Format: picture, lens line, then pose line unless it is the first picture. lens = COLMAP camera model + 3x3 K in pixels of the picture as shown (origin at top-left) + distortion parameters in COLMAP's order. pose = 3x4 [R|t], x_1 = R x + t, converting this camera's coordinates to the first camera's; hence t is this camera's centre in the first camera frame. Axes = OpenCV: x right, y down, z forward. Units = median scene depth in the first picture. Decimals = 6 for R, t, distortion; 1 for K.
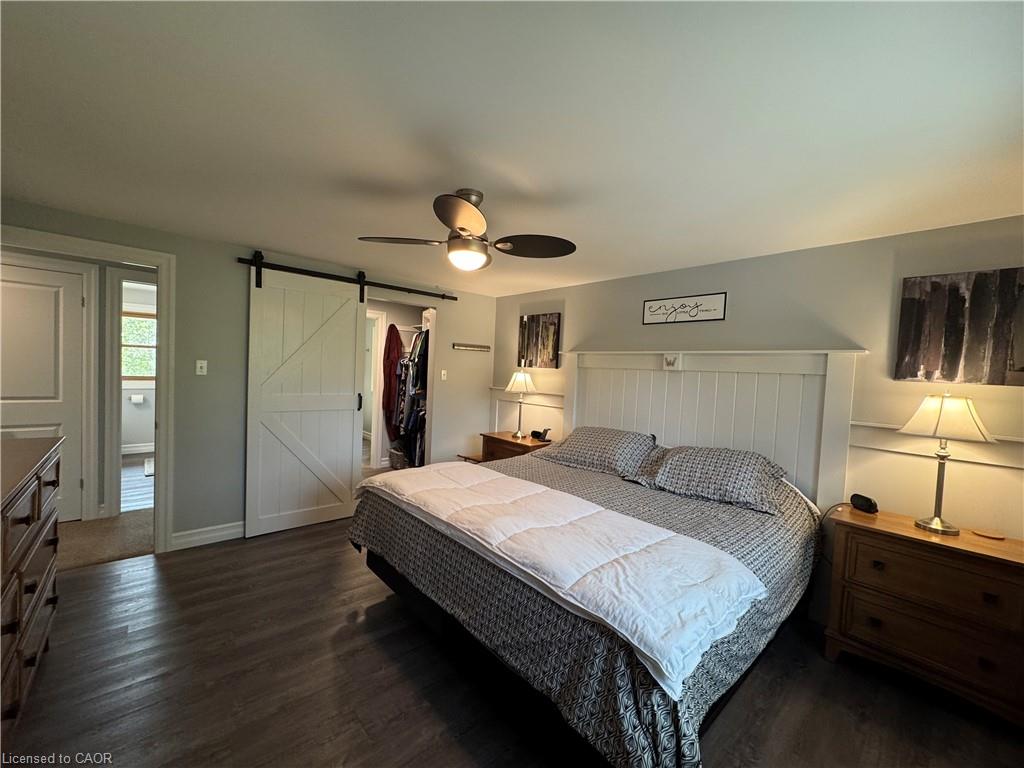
lens RADIAL K [[405.4, 0, 513.5], [0, 405.4, 389.4], [0, 0, 1]] dist [-0.003027, -0.000153]
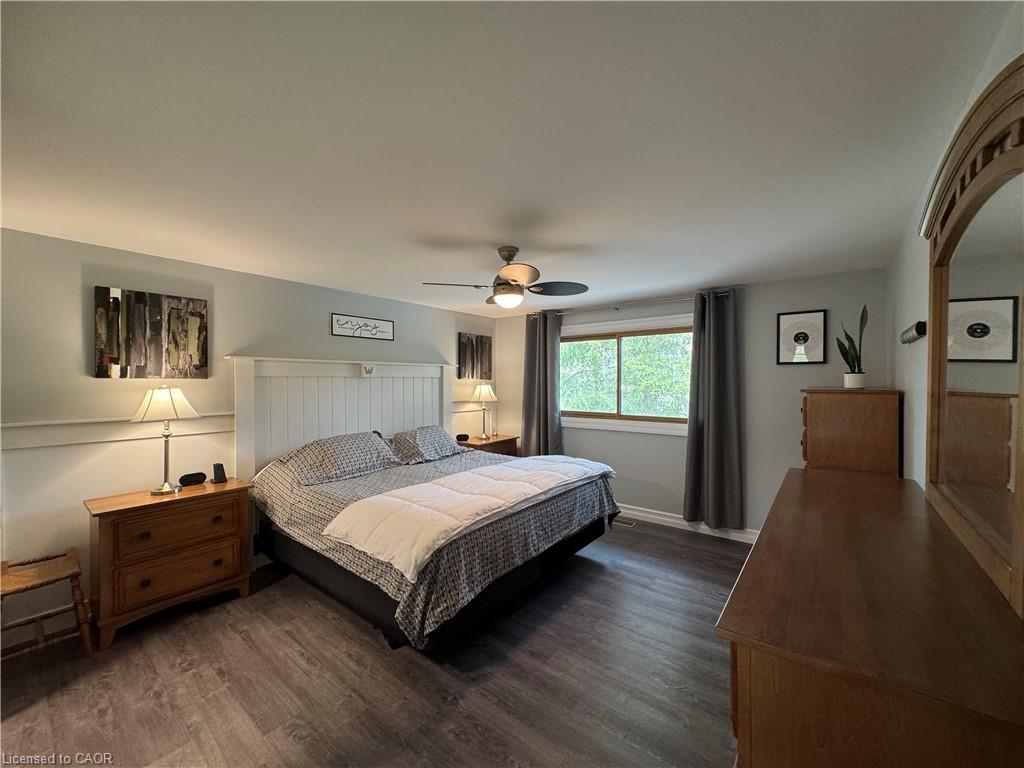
lens RADIAL K [[412.4, 0, 512.0], [0, 412.4, 384.0], [0, 0, 1]] dist [0.000430, -0.000022]
pose [[-0.170219, -0.059394, 0.983615, -0.704779], [0.035090, 0.997183, 0.066286, -0.071973], [-0.984781, 0.045798, -0.167655, 0.599678]]
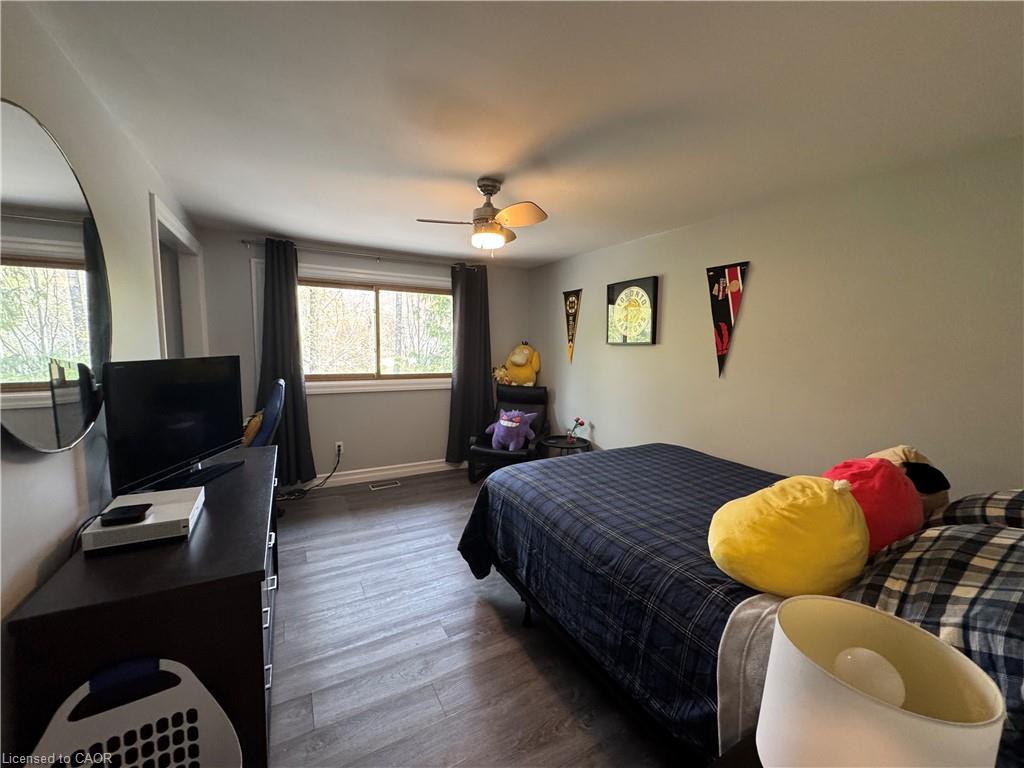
lens RADIAL K [[412.4, 0, 512.0], [0, 412.4, 384.0], [0, 0, 1]] dist [0.000430, -0.000022]
pose [[-0.968556, -0.102945, 0.226498, 0.228676], [-0.064645, 0.983243, 0.170455, -0.086027], [-0.240250, 0.150453, -0.958981, 1.460887]]
